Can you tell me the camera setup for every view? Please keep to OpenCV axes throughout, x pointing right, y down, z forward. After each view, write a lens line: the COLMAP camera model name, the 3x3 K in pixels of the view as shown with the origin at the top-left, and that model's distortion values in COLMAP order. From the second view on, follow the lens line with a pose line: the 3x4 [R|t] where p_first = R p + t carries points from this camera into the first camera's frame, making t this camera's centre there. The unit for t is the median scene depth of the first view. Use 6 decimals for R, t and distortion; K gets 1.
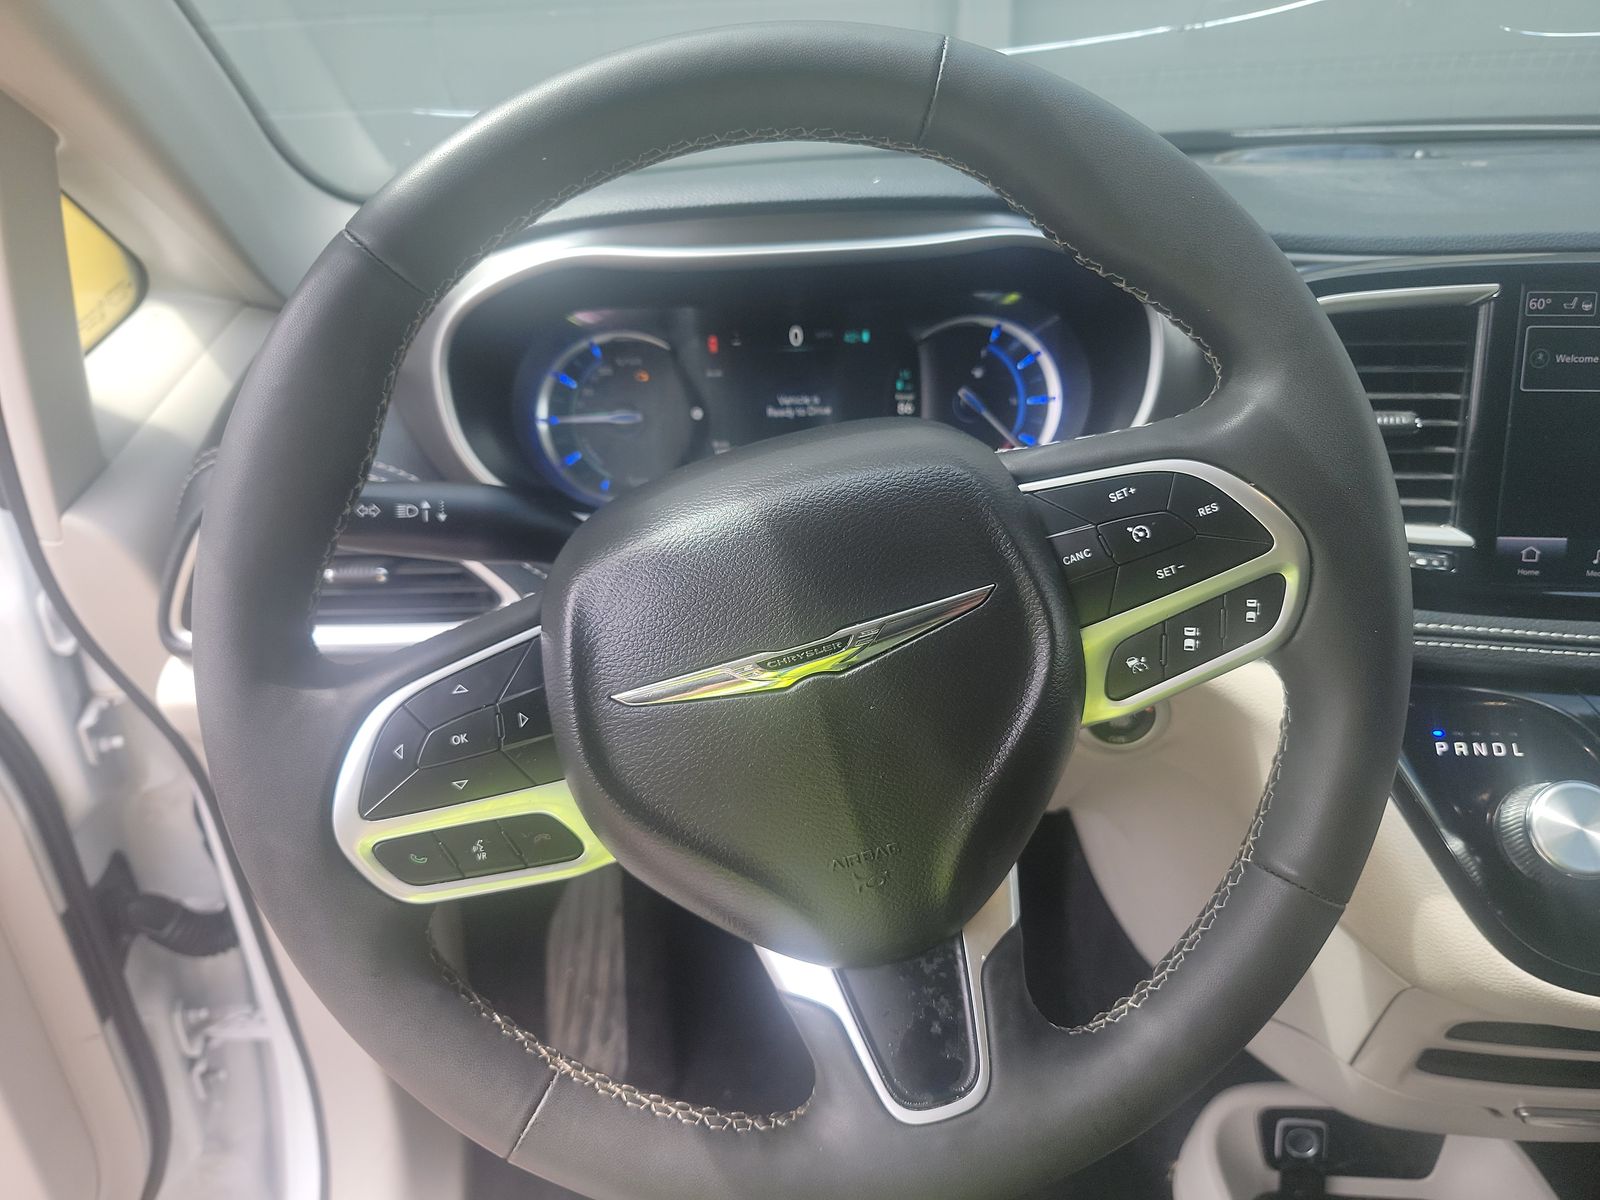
lens RADIAL K [[1108.0, 0, 789.2], [0, 1108.0, 589.9], [0, 0, 1]] dist [0.049339, -0.039317]
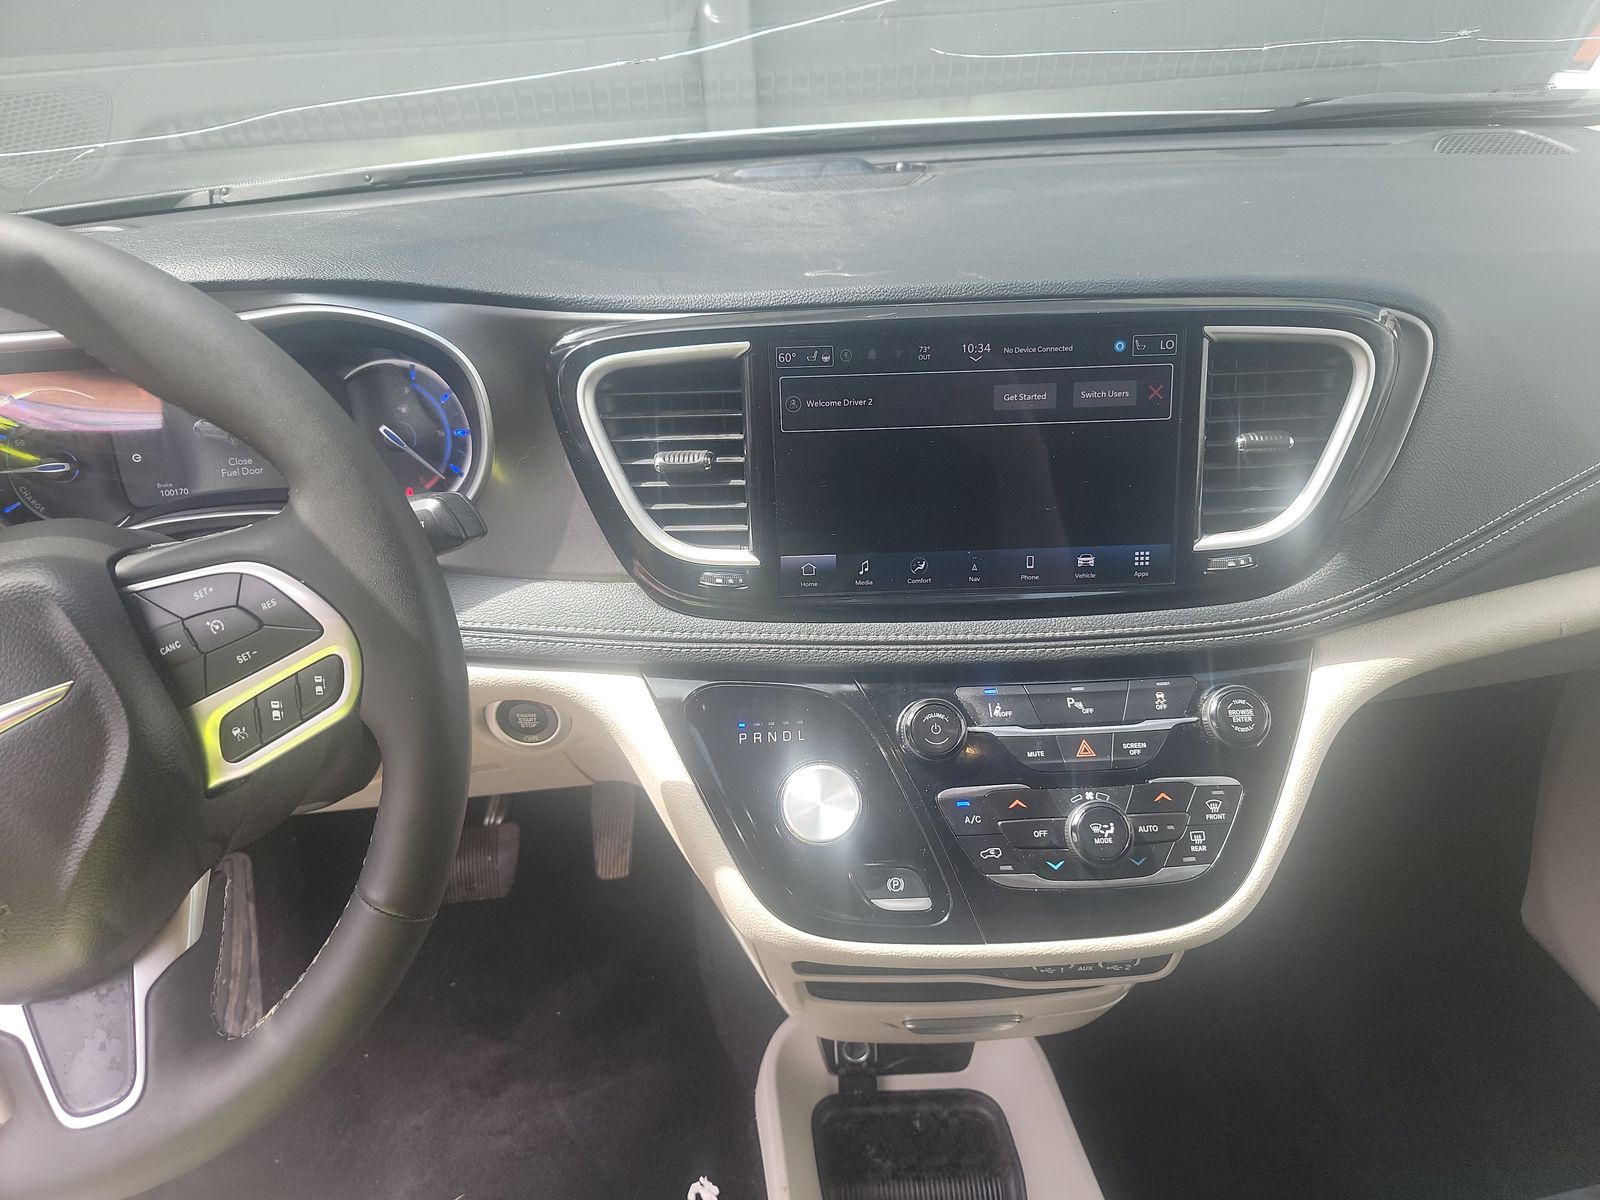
lens RADIAL K [[1108.0, 0, 801.6], [0, 1108.0, 584.9], [0, 0, 1]] dist [0.049339, -0.039317]
pose [[0.995121, -0.058523, 0.079426, 0.552325], [0.053161, 0.996266, 0.068025, -0.093607], [-0.083111, -0.063471, 0.994517, -0.147554]]
